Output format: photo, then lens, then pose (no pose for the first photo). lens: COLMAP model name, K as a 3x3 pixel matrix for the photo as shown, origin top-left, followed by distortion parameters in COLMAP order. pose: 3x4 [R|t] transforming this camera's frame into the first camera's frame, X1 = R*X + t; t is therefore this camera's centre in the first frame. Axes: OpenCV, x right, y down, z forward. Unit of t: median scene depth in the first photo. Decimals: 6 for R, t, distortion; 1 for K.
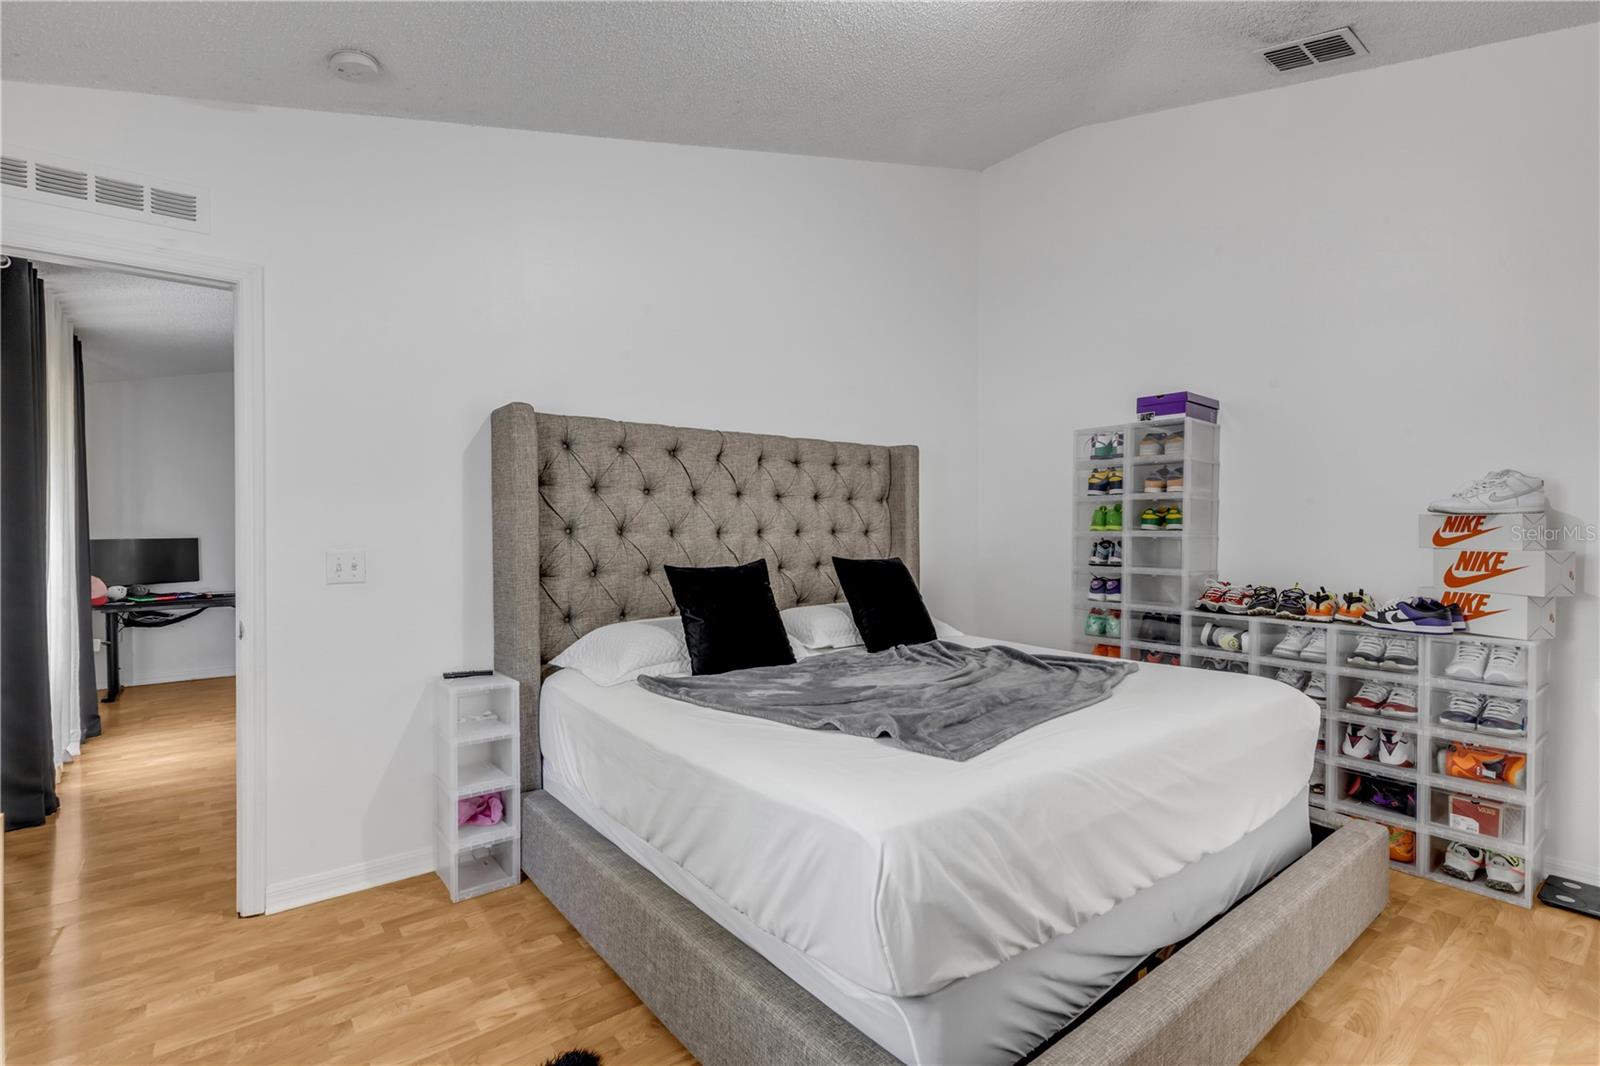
lens RADIAL K [[726.2, 0, 792.8], [0, 726.2, 534.7], [0, 0, 1]] dist [0.005510, 0.000476]
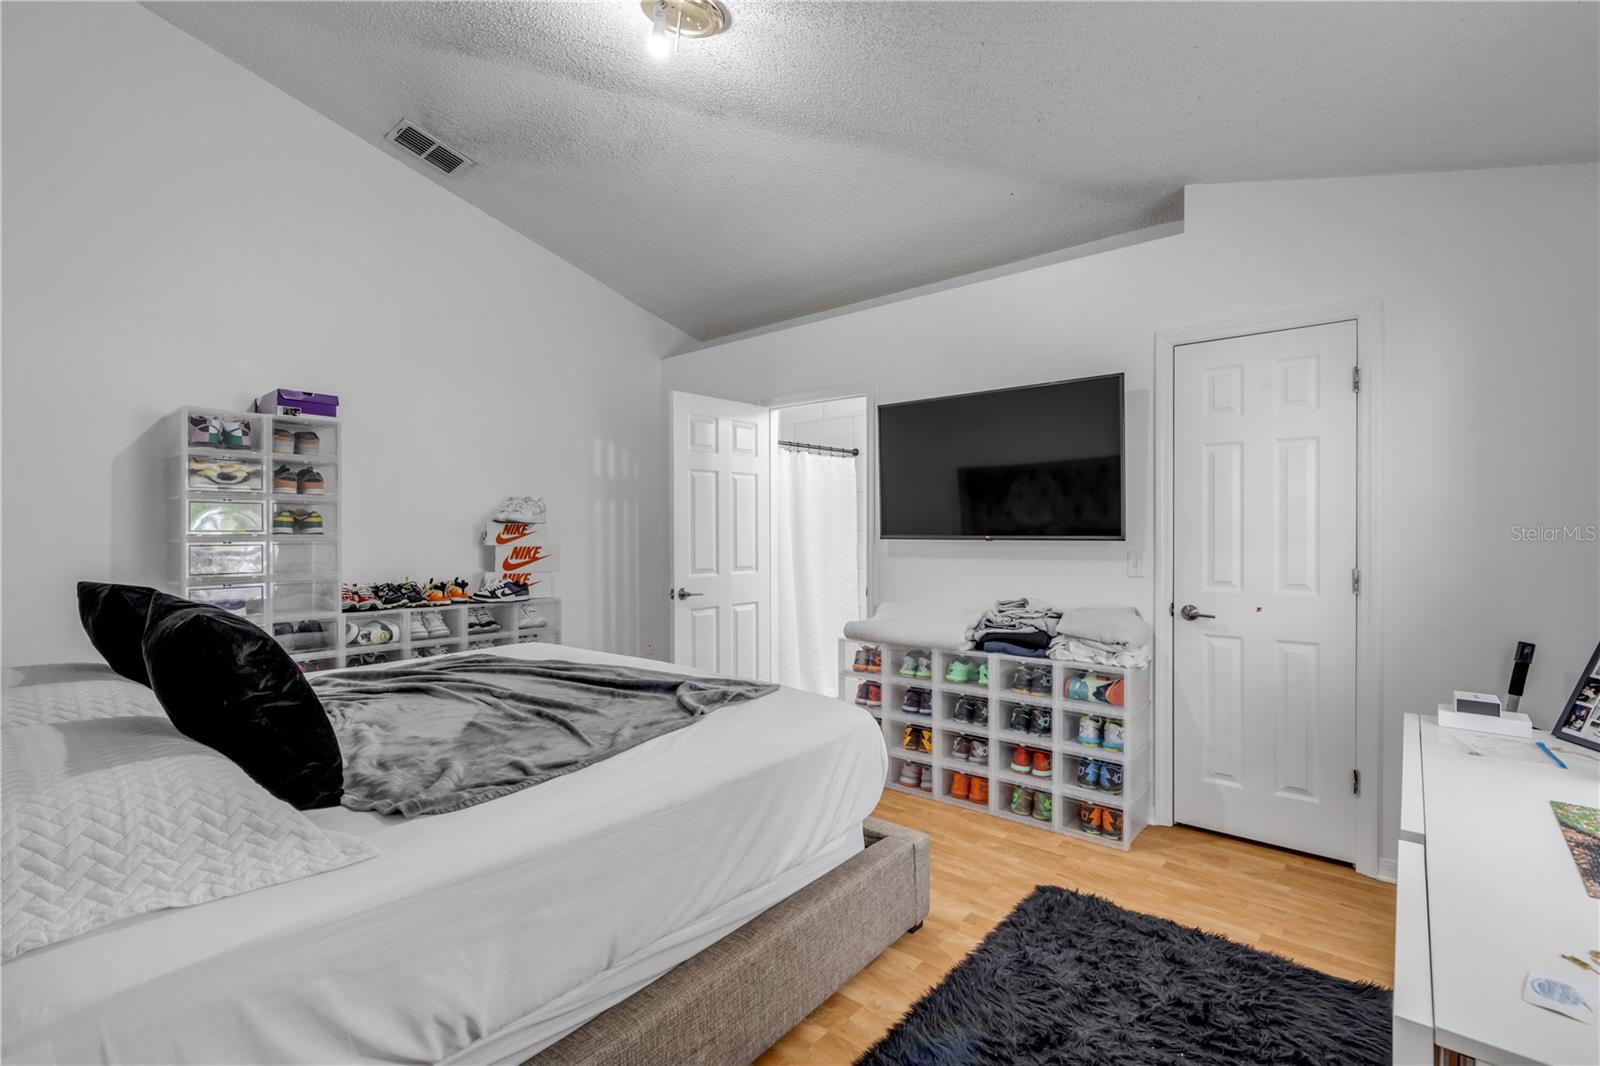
lens RADIAL K [[726.2, 0, 792.8], [0, 726.2, 534.7], [0, 0, 1]] dist [0.005510, 0.000476]
pose [[-0.209360, -0.005712, 0.977822, -0.623091], [0.005663, 0.999959, 0.007054, -0.009399], [-0.977822, 0.007014, -0.209319, 0.640742]]
